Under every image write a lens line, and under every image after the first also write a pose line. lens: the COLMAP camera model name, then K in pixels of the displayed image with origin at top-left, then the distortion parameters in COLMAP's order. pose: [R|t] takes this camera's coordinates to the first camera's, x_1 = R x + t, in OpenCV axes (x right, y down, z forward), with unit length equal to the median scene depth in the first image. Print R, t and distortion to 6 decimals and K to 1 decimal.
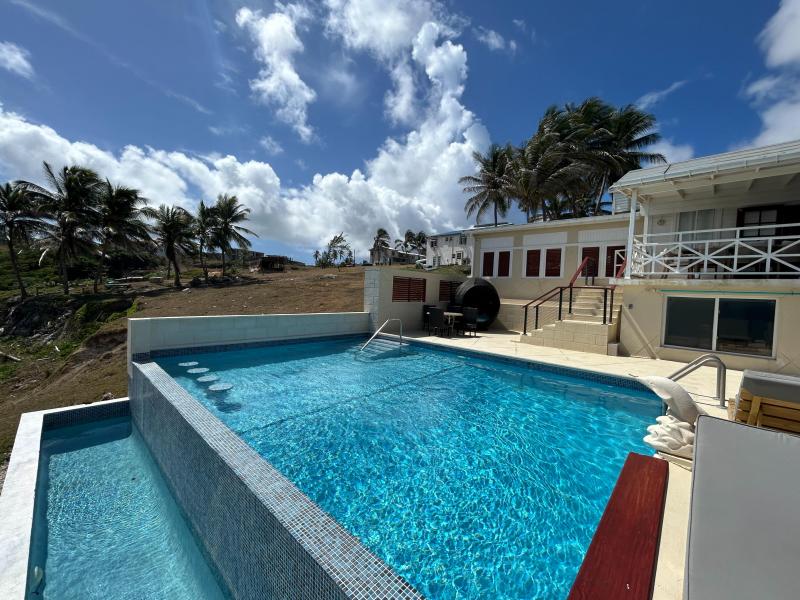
lens RADIAL K [[323.5, 0, 400.0], [0, 323.5, 301.8], [0, 0, 1]] dist [0.001060, 0.000312]
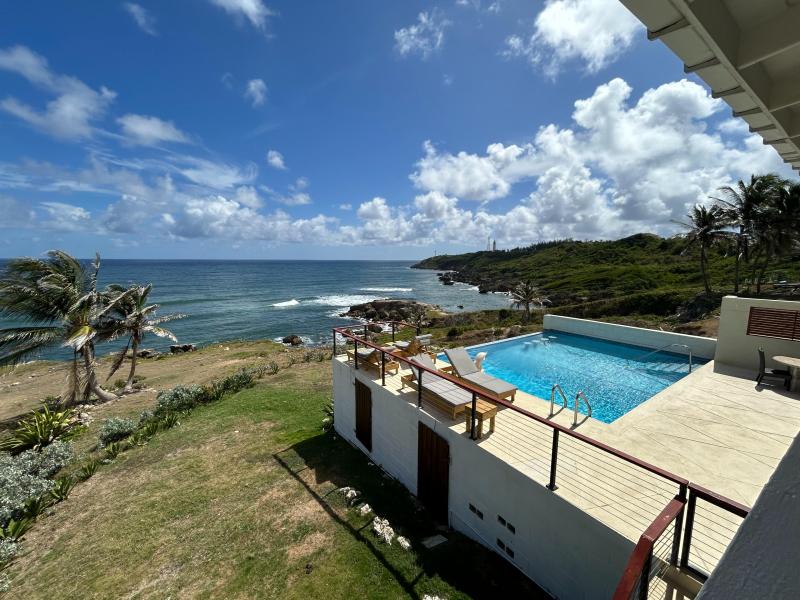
lens RADIAL K [[323.5, 0, 403.7], [0, 323.5, 302.3], [0, 0, 1]] dist [0.001060, 0.000312]
pose [[-0.196739, 0.084063, -0.976846, 1.238436], [-0.046315, 0.994409, 0.094902, -0.155285], [0.979361, 0.063914, -0.191745, 0.269453]]
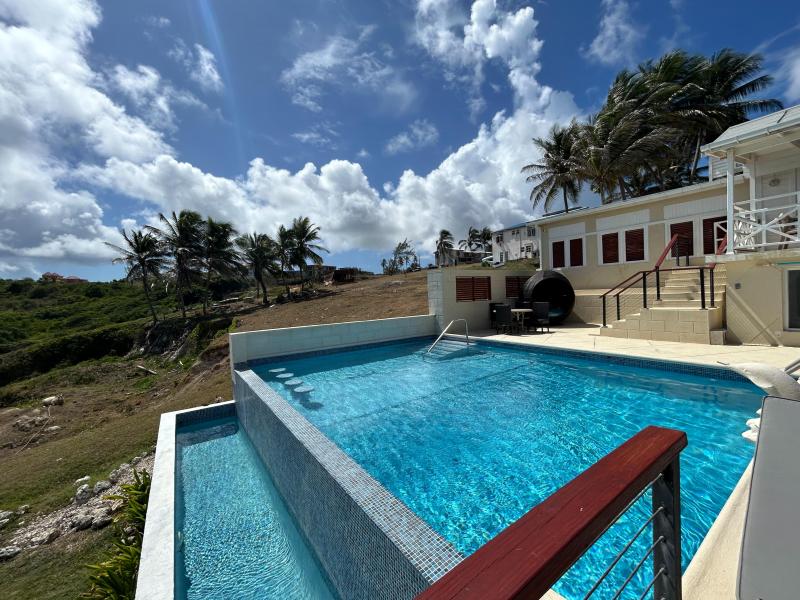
lens RADIAL K [[323.5, 0, 401.6], [0, 323.5, 302.6], [0, 0, 1]] dist [0.001060, 0.000312]
pose [[0.975614, -0.077739, -0.205265, 0.017165], [0.076408, 0.996972, -0.014417, 0.001860], [0.205764, -0.001618, 0.978600, -0.018327]]
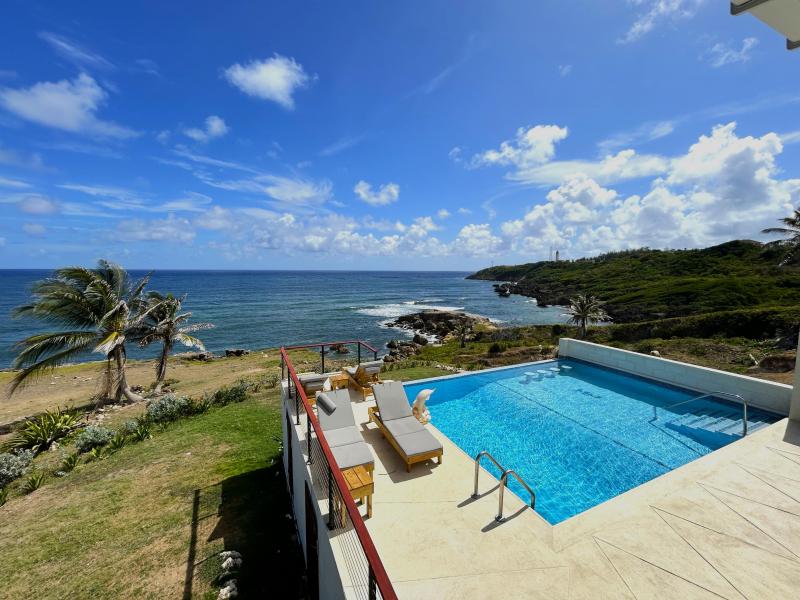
lens RADIAL K [[323.5, 0, 403.4], [0, 323.5, 300.9], [0, 0, 1]] dist [0.001060, 0.000312]
pose [[-0.361871, 0.042801, -0.931245, 0.980055], [-0.052873, 0.996395, 0.066341, -0.180728], [0.930728, 0.073245, -0.358303, 0.527066]]
